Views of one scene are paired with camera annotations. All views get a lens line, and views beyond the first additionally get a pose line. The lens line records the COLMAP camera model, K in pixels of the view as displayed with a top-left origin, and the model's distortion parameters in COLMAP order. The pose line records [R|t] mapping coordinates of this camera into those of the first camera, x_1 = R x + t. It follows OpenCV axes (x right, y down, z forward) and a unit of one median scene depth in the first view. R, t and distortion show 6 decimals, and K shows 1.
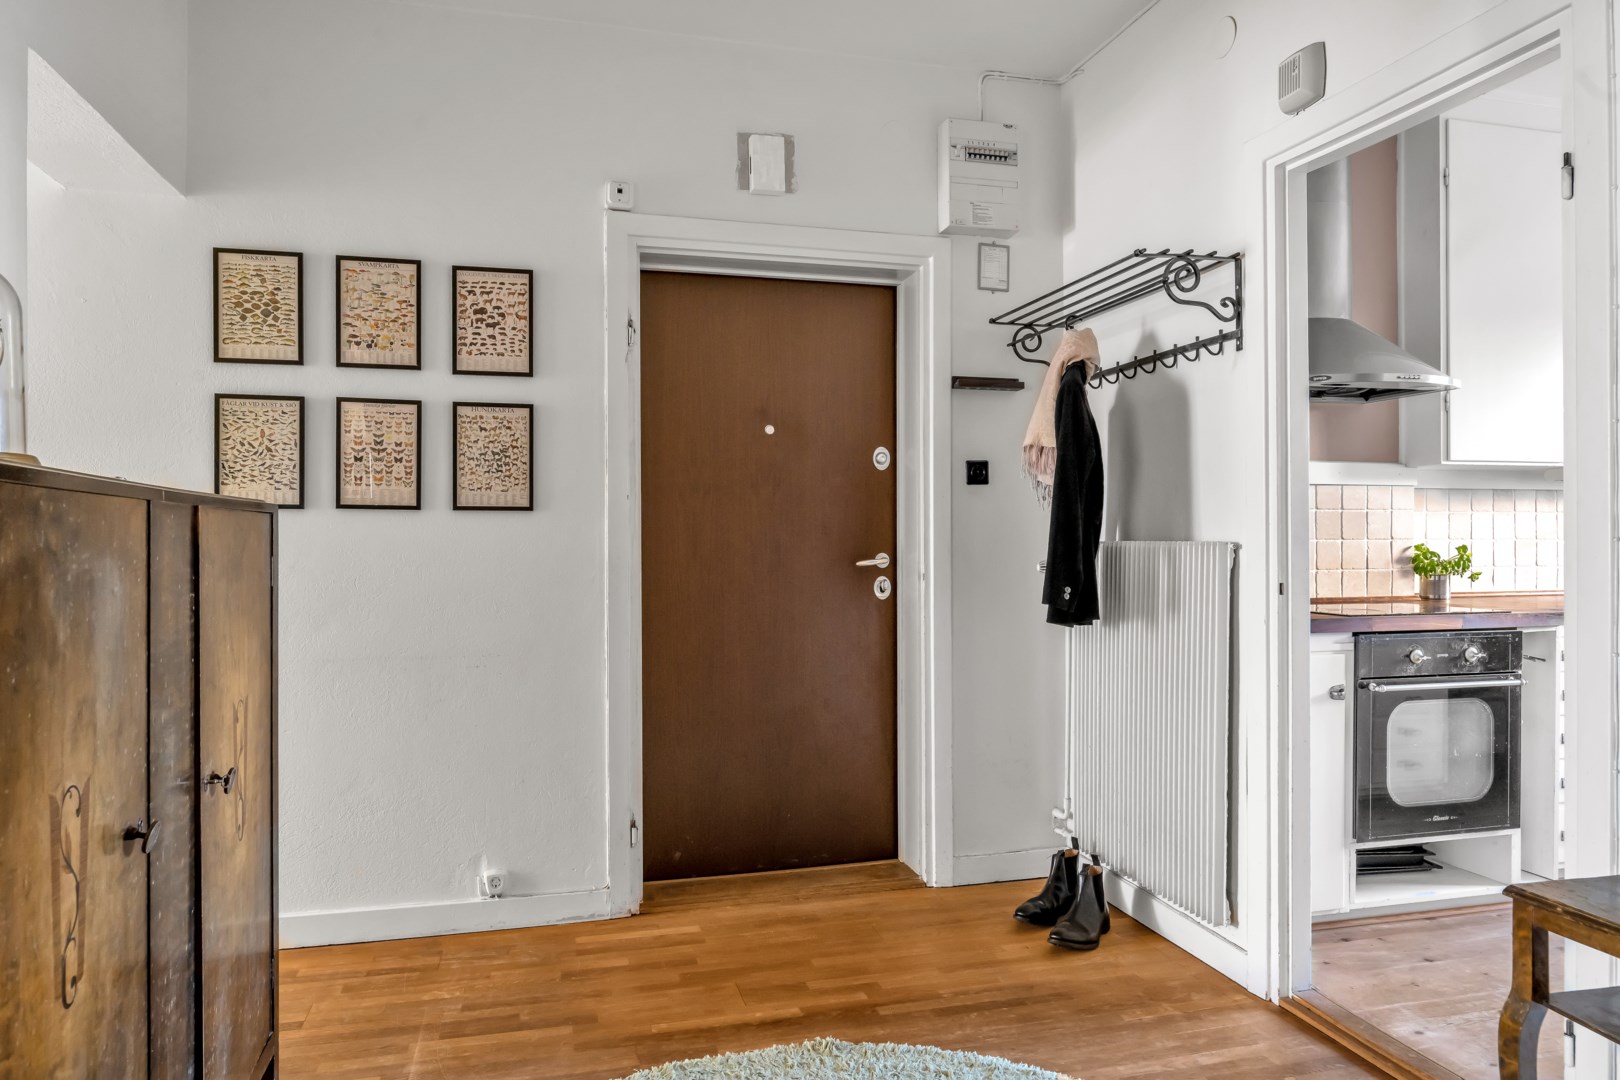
lens RADIAL K [[1032.4, 0, 810.0], [0, 1032.4, 540.0], [0, 0, 1]] dist [0.003455, 0.000794]
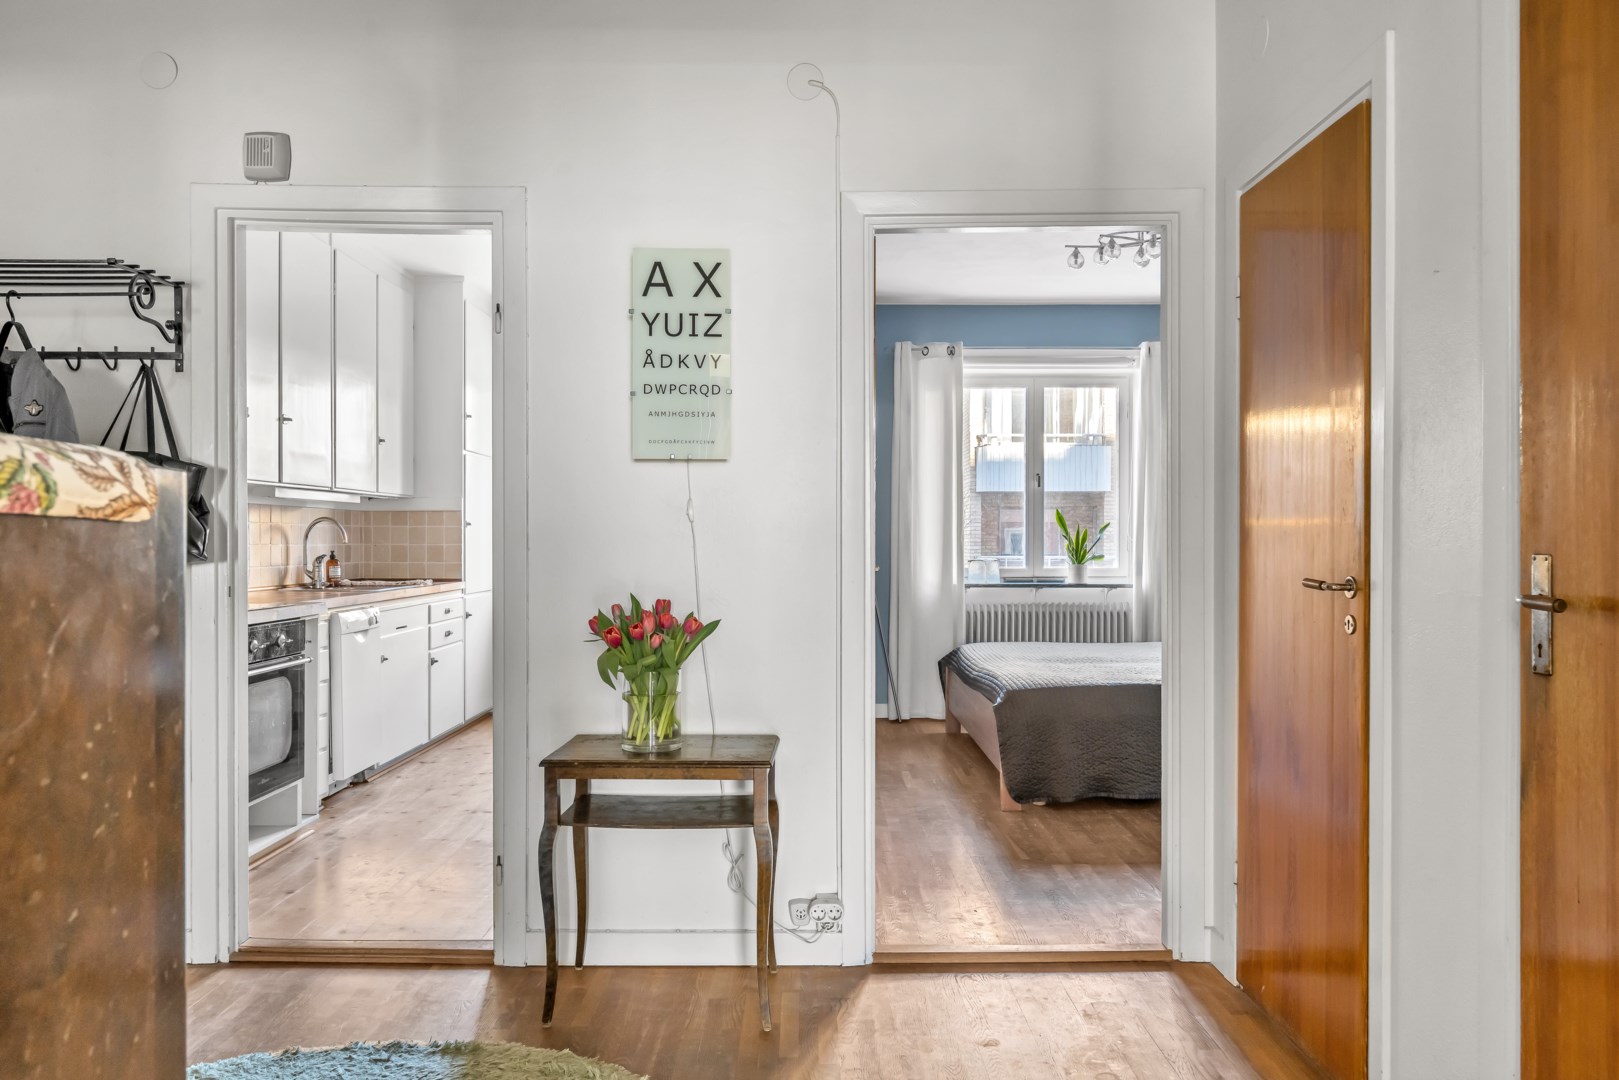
lens RADIAL K [[1114.3, 0, 809.5], [0, 1114.3, 540.0], [0, 0, 1]] dist [-0.003704, 0.003194]
pose [[0.252463, 0.002319, 0.967604, -0.566727], [-0.002234, 0.999996, -0.001813, -0.009404], [-0.967604, -0.001704, 0.252467, 0.081958]]
